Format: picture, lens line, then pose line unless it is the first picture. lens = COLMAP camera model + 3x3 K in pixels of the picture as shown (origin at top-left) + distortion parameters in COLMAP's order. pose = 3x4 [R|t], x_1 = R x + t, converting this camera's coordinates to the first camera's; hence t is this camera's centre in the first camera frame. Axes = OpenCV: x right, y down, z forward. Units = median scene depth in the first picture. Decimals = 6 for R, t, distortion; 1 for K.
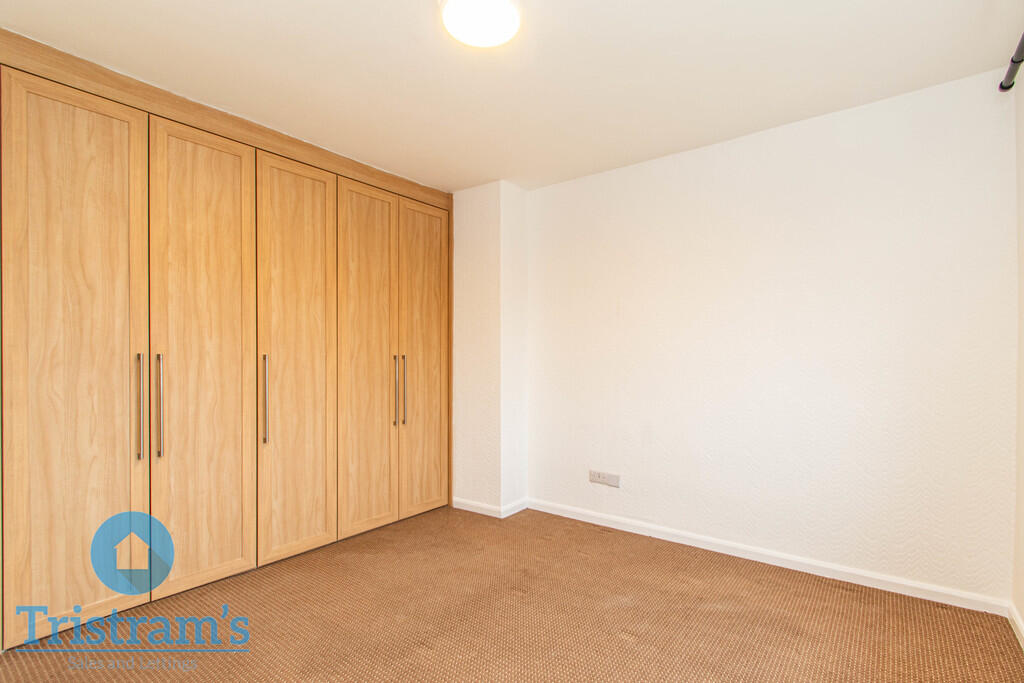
lens RADIAL K [[502.6, 0, 509.3], [0, 502.6, 346.3], [0, 0, 1]] dist [-0.001423, -0.000254]
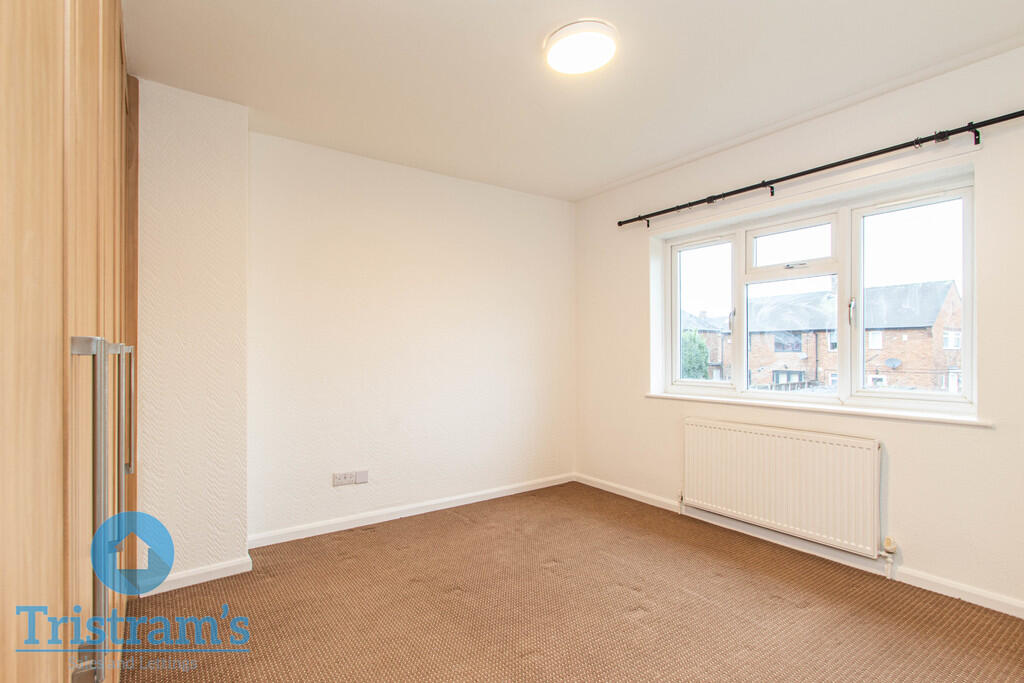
lens RADIAL K [[502.6, 0, 509.3], [0, 502.6, 346.3], [0, 0, 1]] dist [-0.001423, -0.000254]
pose [[0.297265, -0.000792, 0.954795, -0.669345], [-0.008710, 0.999956, 0.003541, 0.011225], [-0.954755, -0.009369, 0.297245, 0.474836]]
